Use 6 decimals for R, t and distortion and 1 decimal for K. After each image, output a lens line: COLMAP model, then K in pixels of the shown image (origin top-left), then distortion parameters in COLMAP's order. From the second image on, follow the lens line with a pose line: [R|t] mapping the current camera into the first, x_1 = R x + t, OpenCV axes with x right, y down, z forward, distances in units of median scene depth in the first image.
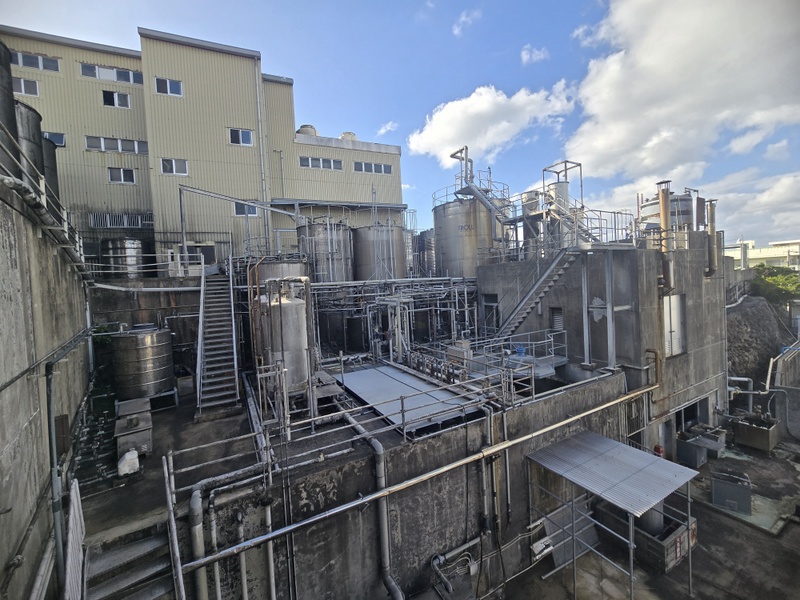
lens RADIAL K [[324.1, 0, 396.0], [0, 324.1, 294.0], [0, 0, 1]] dist [-0.003909, 0.000858]
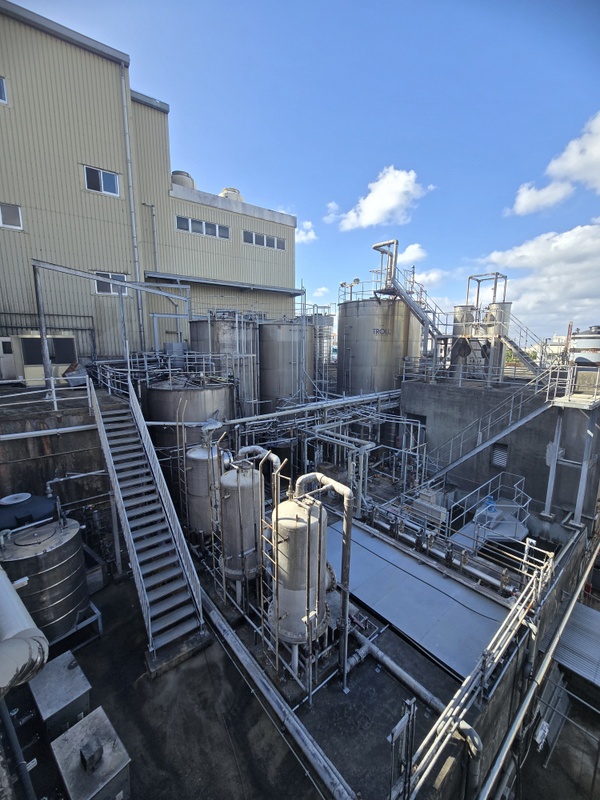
lens RADIAL K [[324.1, 0, 301.8], [0, 324.1, 397.8], [0, 0, 1]] dist [-0.003909, 0.000858]
pose [[0.974757, 0.022773, 0.222102, -0.193439], [-0.051003, 0.991193, 0.122207, -0.116424], [-0.217363, -0.130450, 0.967334, 0.142629]]
